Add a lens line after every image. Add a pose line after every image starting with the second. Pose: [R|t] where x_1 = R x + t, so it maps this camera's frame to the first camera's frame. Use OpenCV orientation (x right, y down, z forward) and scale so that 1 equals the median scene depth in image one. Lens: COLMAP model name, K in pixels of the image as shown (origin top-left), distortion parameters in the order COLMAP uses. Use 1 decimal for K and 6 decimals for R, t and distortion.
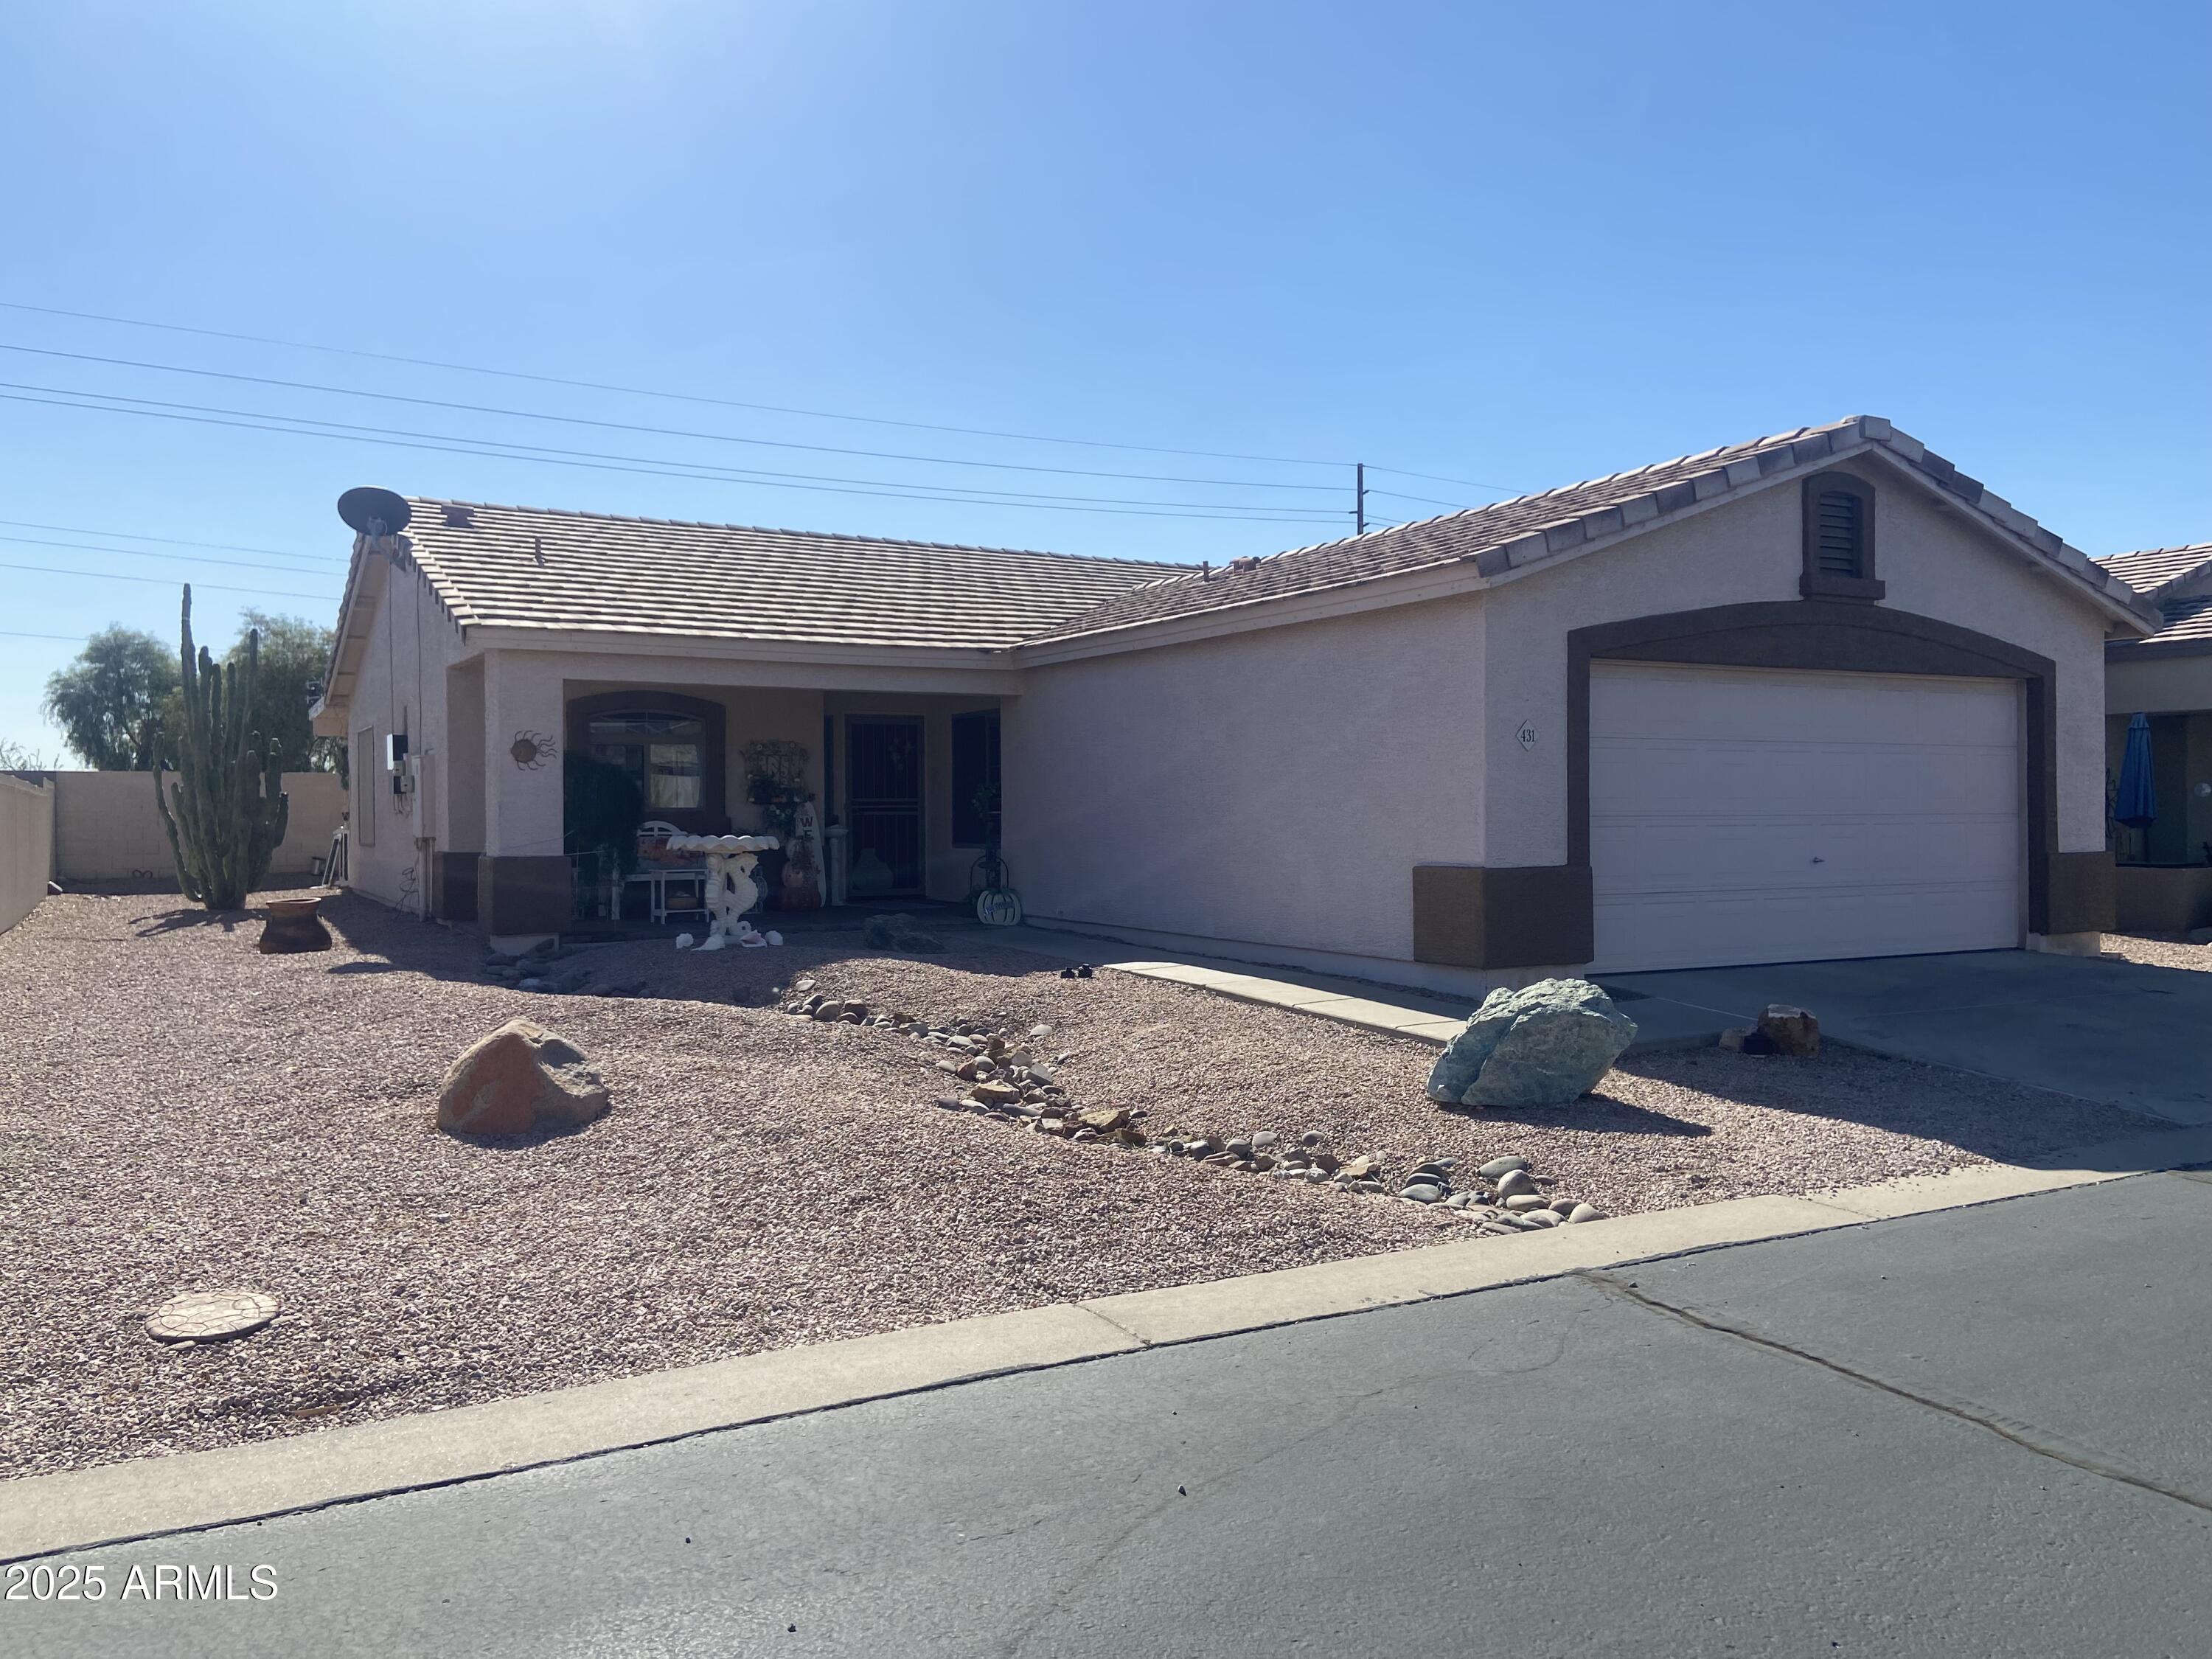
lens RADIAL K [[1726.2, 0, 1089.4], [0, 1726.2, 801.7], [0, 0, 1]] dist [0.137659, -0.172410]
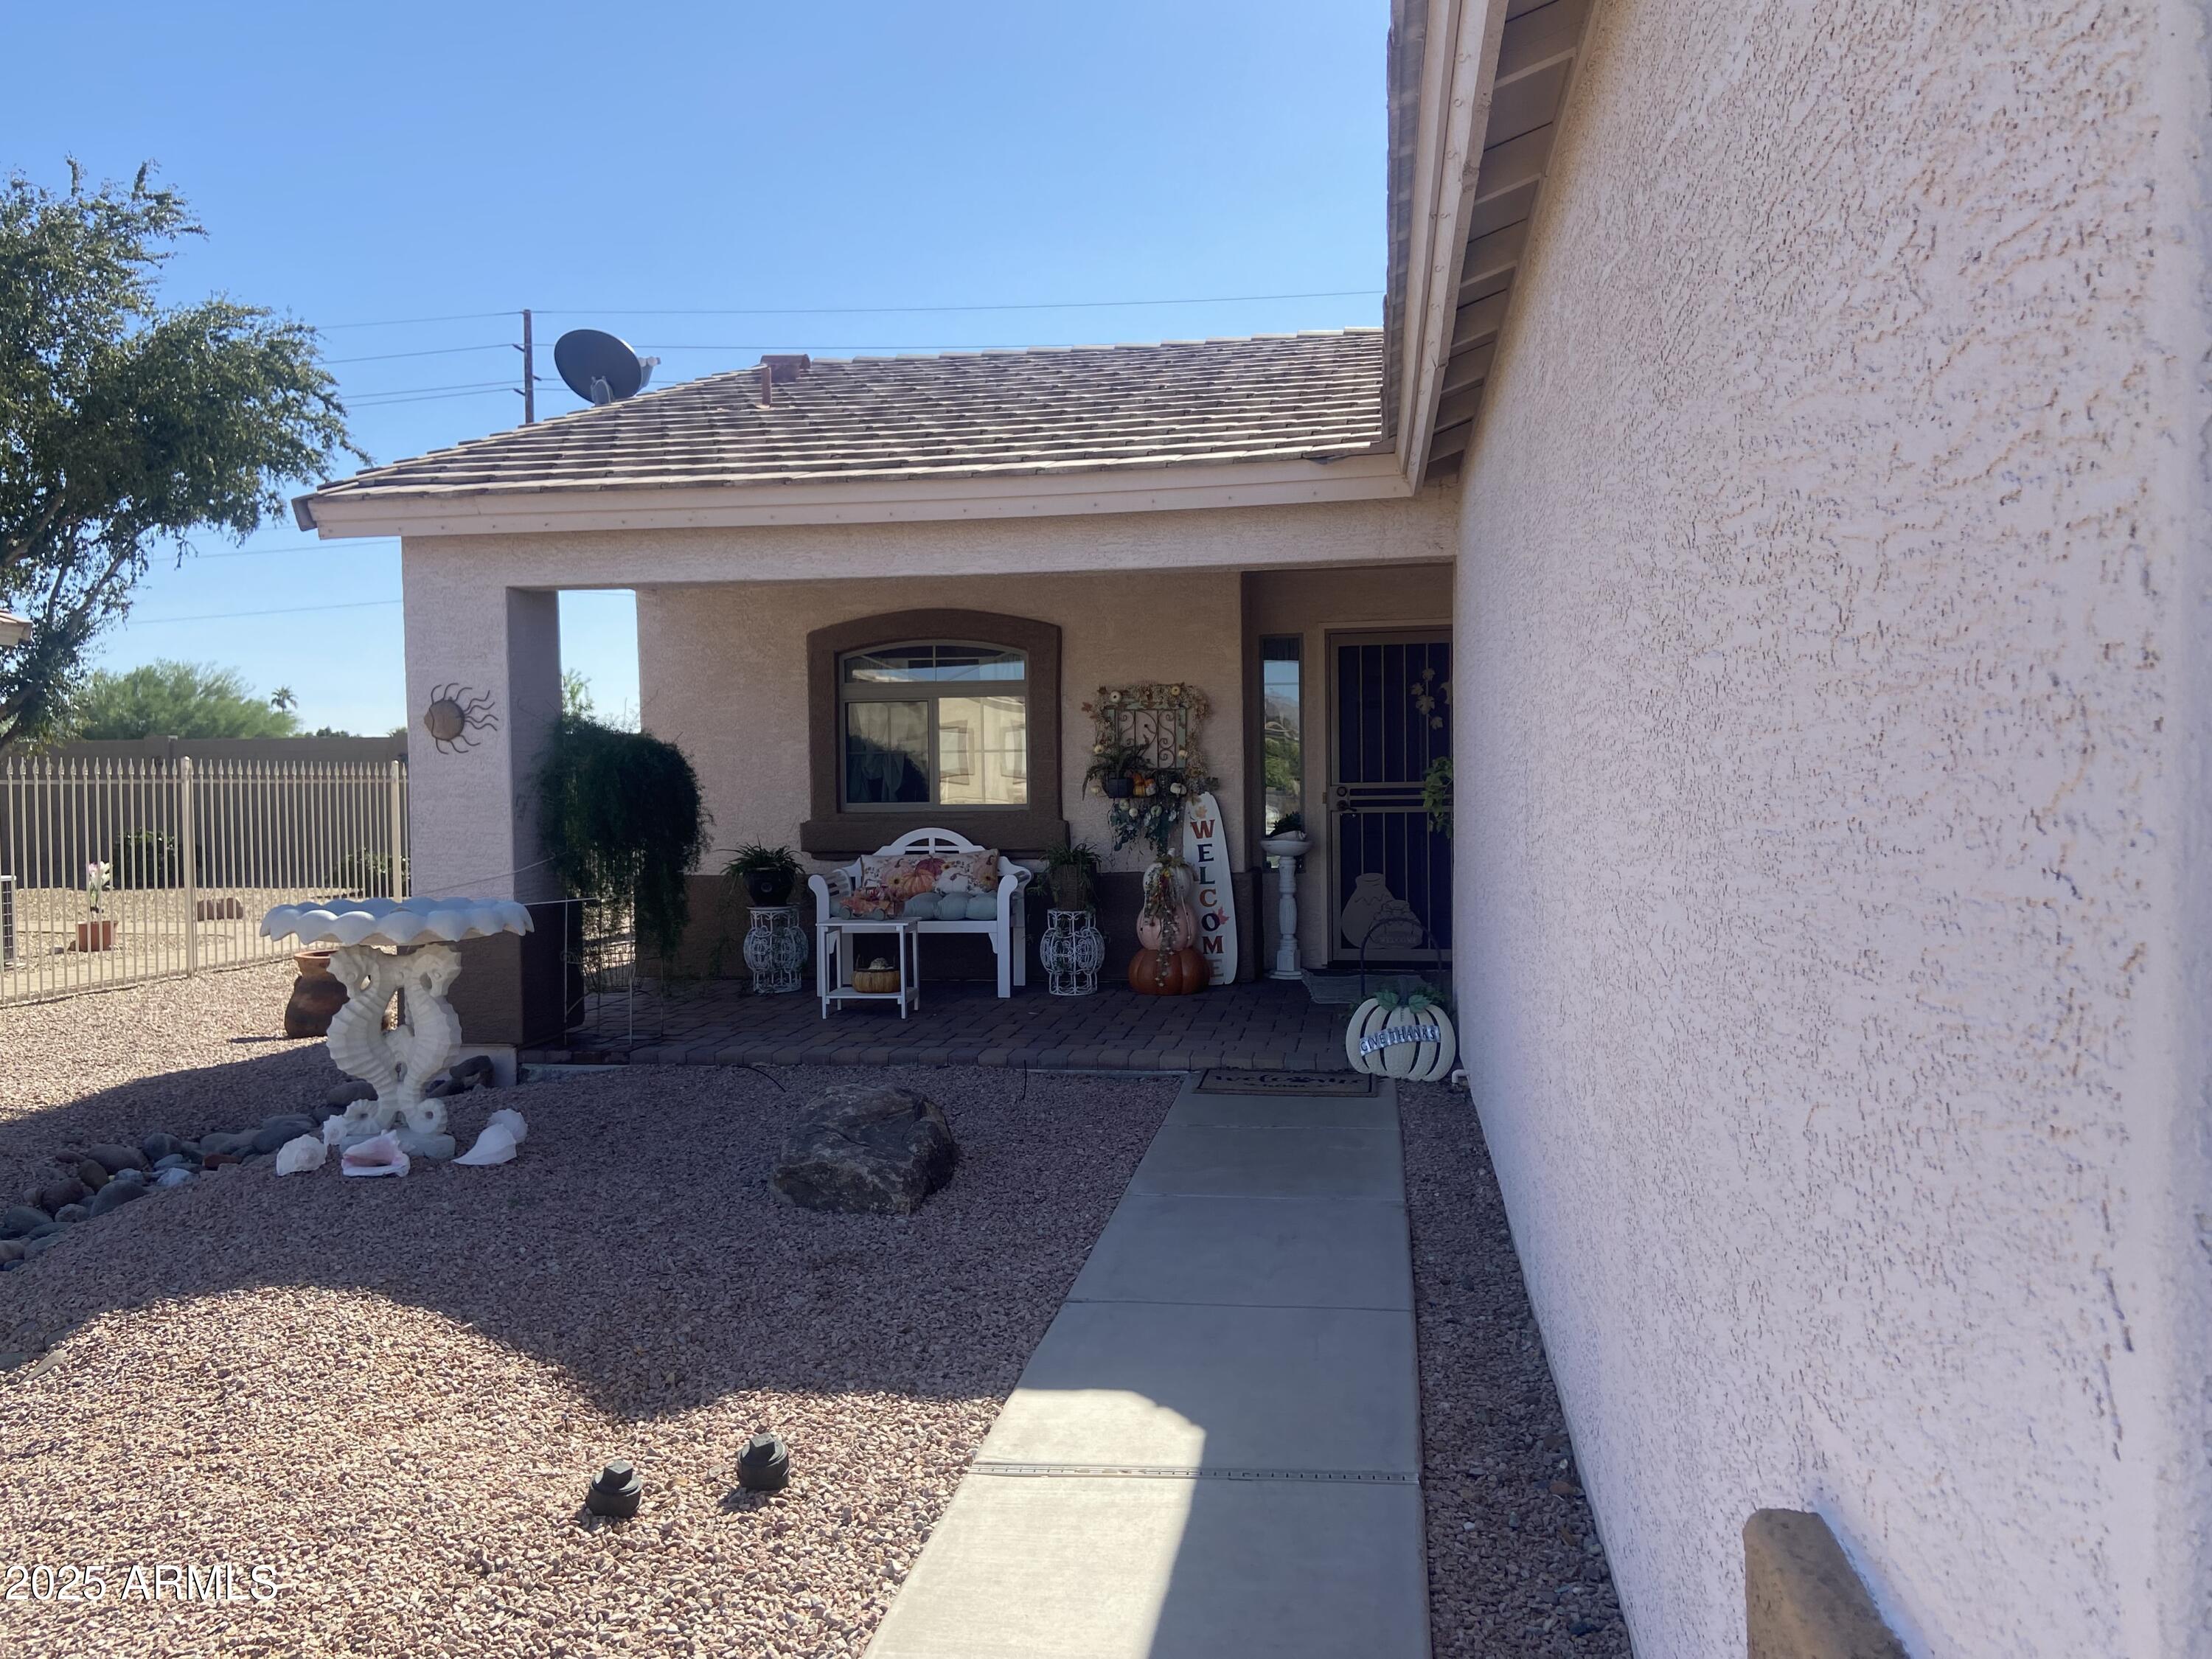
lens RADIAL K [[1680.2, 0, 1086.5], [0, 1680.2, 825.3], [0, 0, 1]] dist [0.119785, -0.155234]
pose [[0.780657, 0.013840, -0.624807, 0.186935], [0.013176, 0.999168, 0.038596, -0.014024], [0.624821, -0.038362, 0.779825, 0.726108]]
